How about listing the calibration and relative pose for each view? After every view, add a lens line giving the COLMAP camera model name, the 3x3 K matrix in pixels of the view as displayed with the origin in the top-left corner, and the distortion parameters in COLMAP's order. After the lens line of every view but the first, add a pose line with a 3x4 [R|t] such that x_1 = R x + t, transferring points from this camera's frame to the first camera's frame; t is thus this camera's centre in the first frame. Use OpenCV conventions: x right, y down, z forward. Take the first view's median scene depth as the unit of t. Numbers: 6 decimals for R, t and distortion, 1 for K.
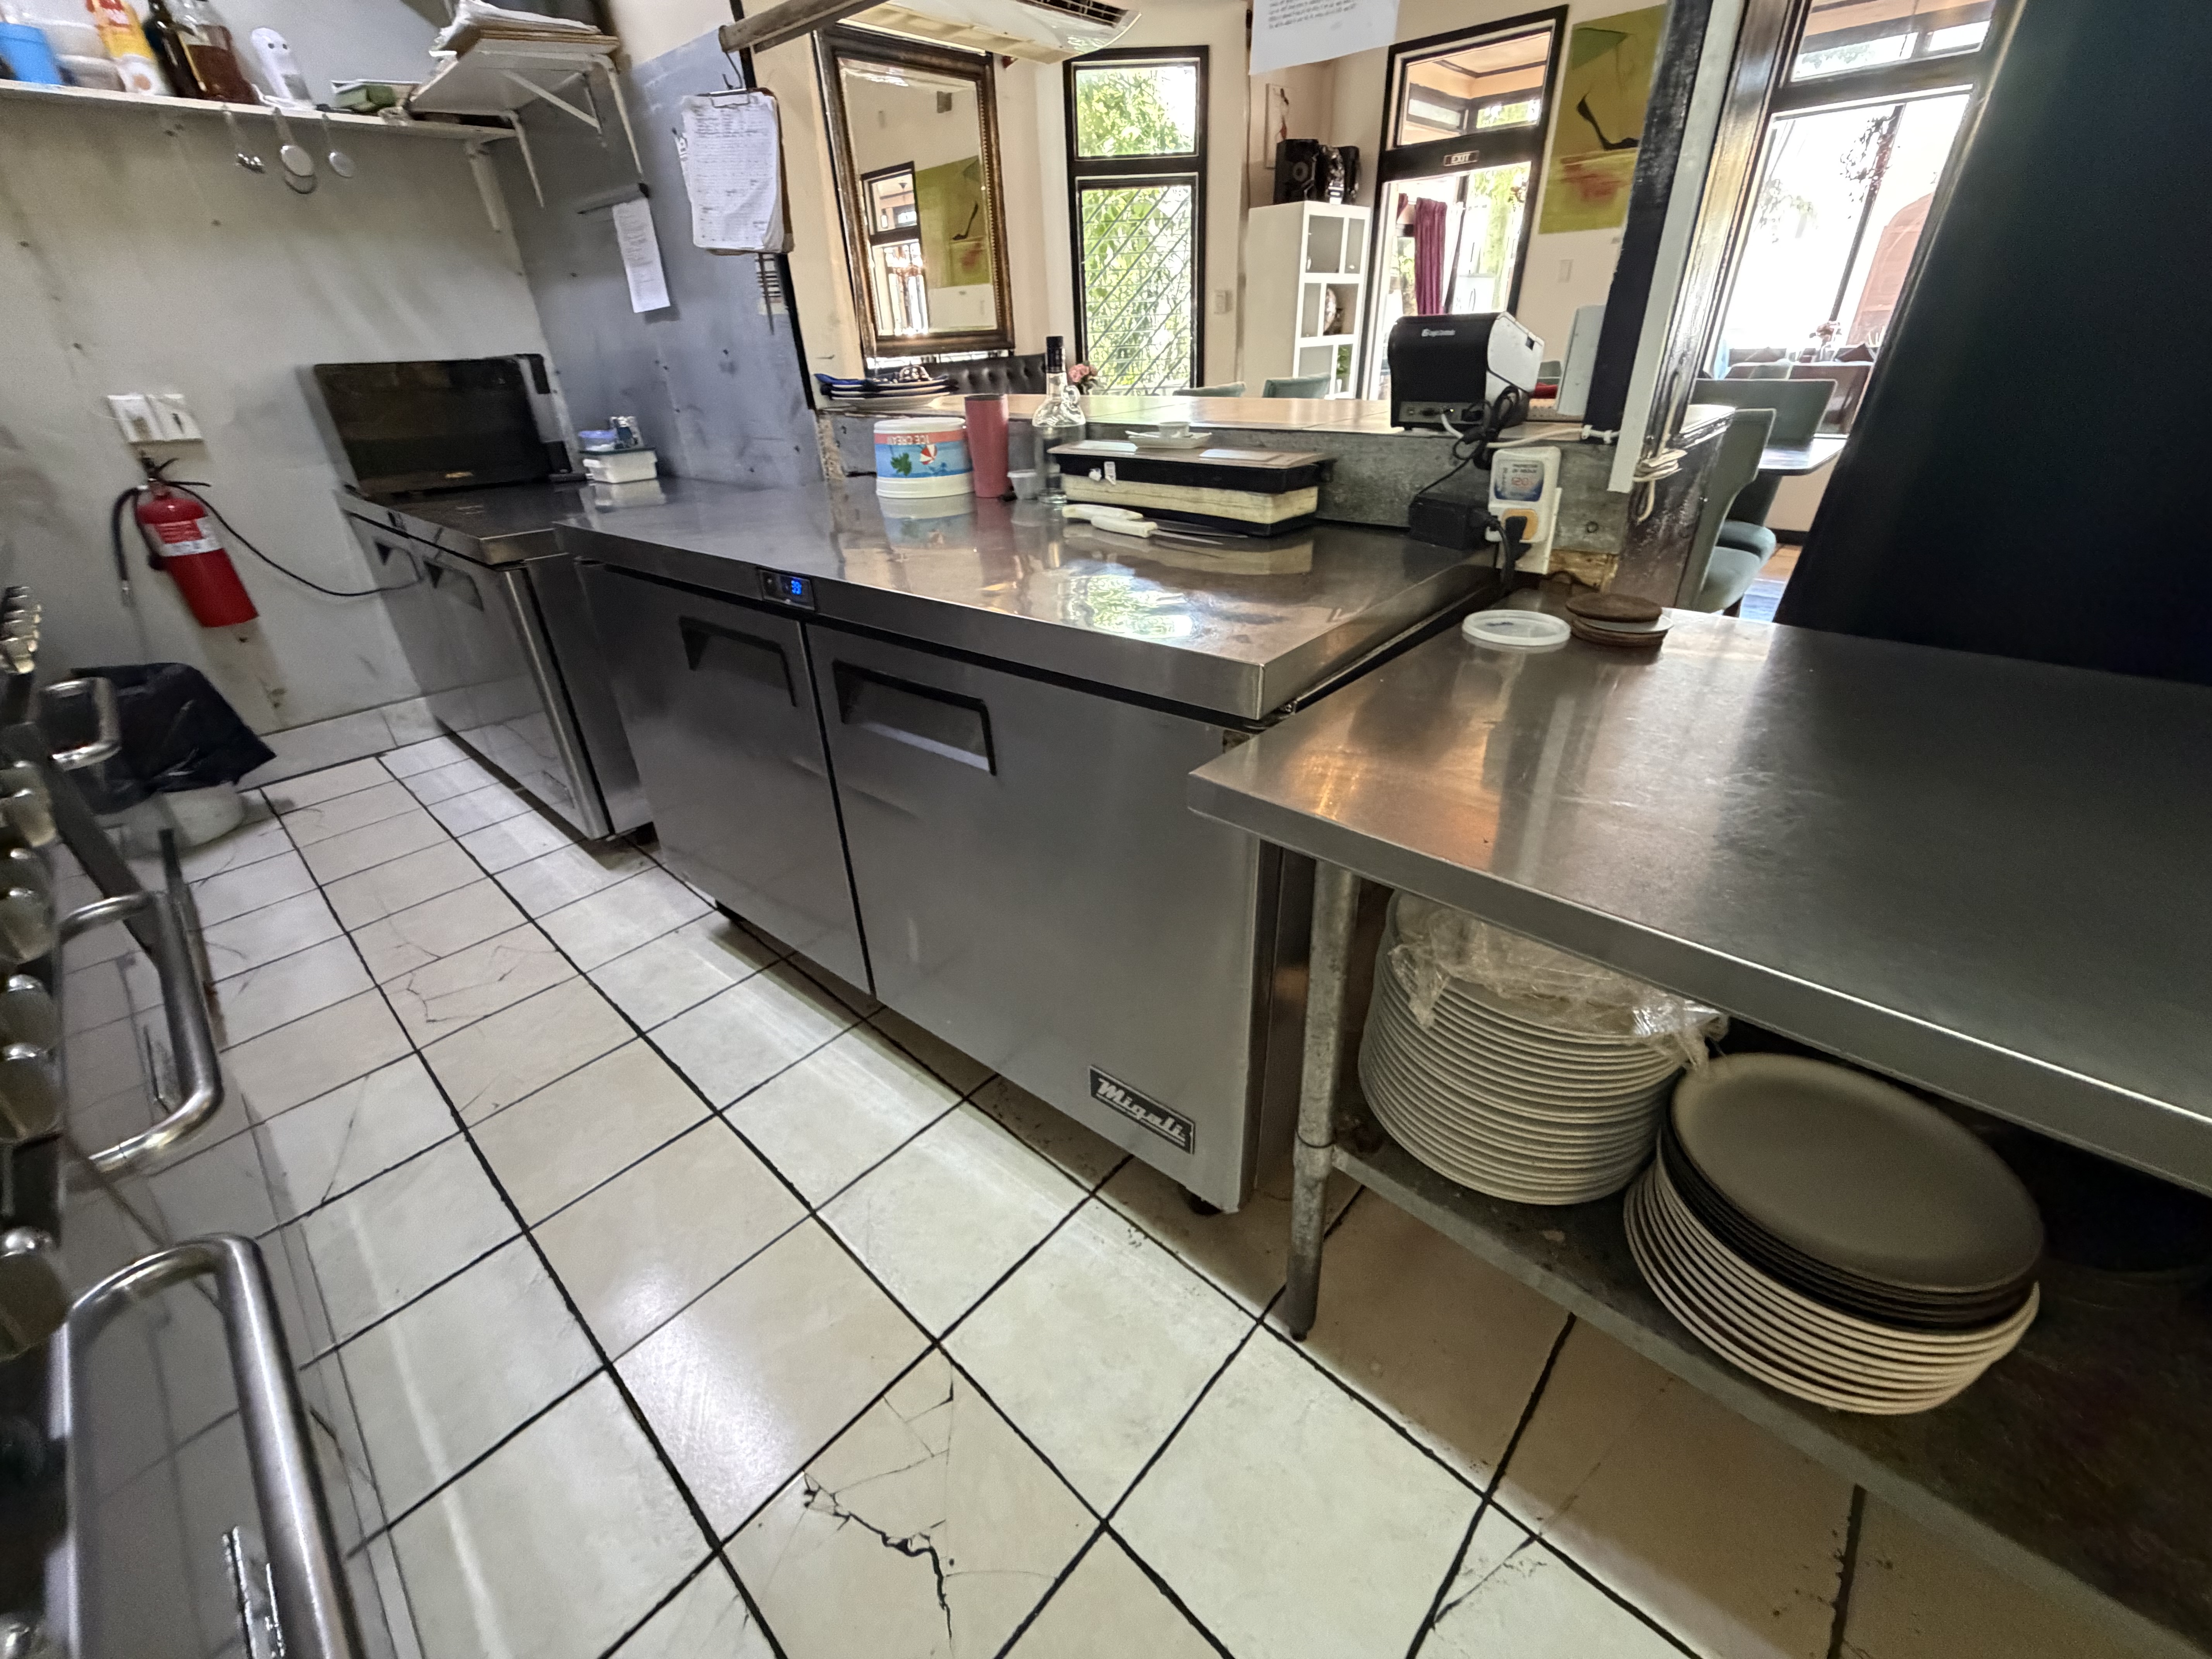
lens RADIAL K [[888.2, 0, 1091.8], [0, 888.2, 830.7], [0, 0, 1]] dist [0.001775, 0.000199]
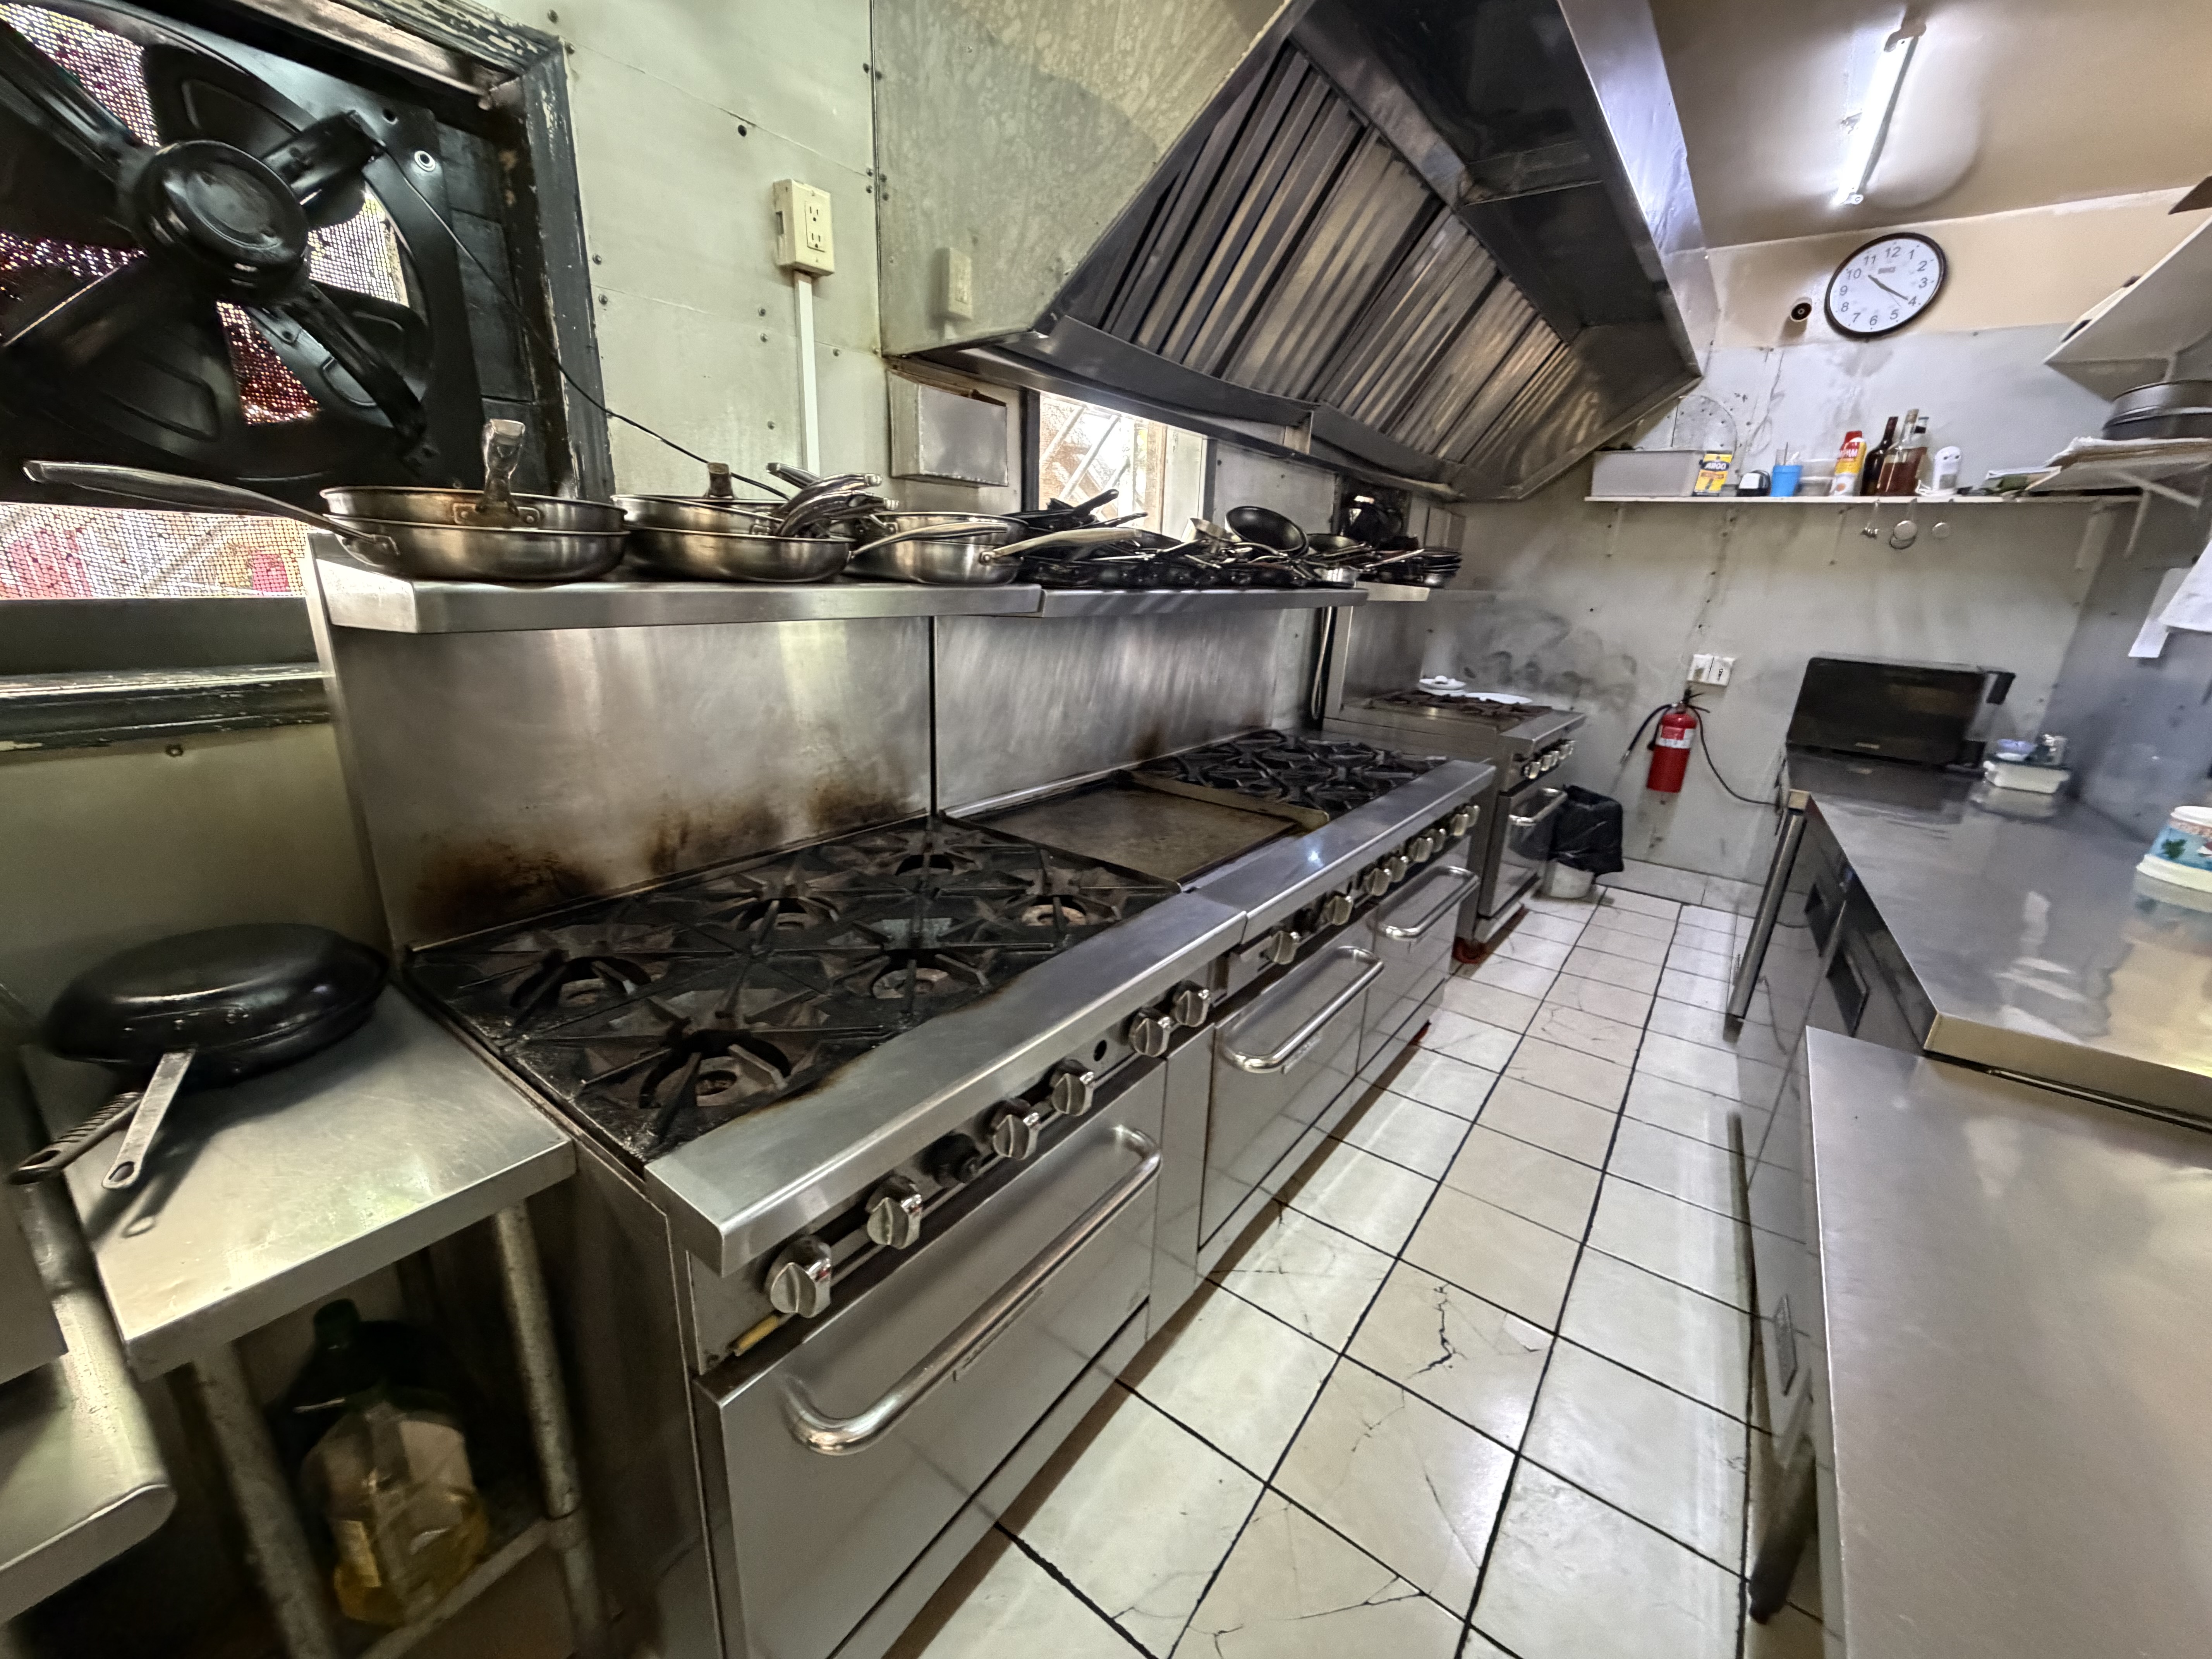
lens RADIAL K [[888.2, 0, 1104.7], [0, 888.2, 834.8], [0, 0, 1]] dist [0.001775, 0.000199]
pose [[0.111292, 0.336846, -0.934959, 0.400259], [-0.533415, 0.814043, 0.229788, -0.012212], [0.838500, 0.473148, 0.270275, -0.189597]]
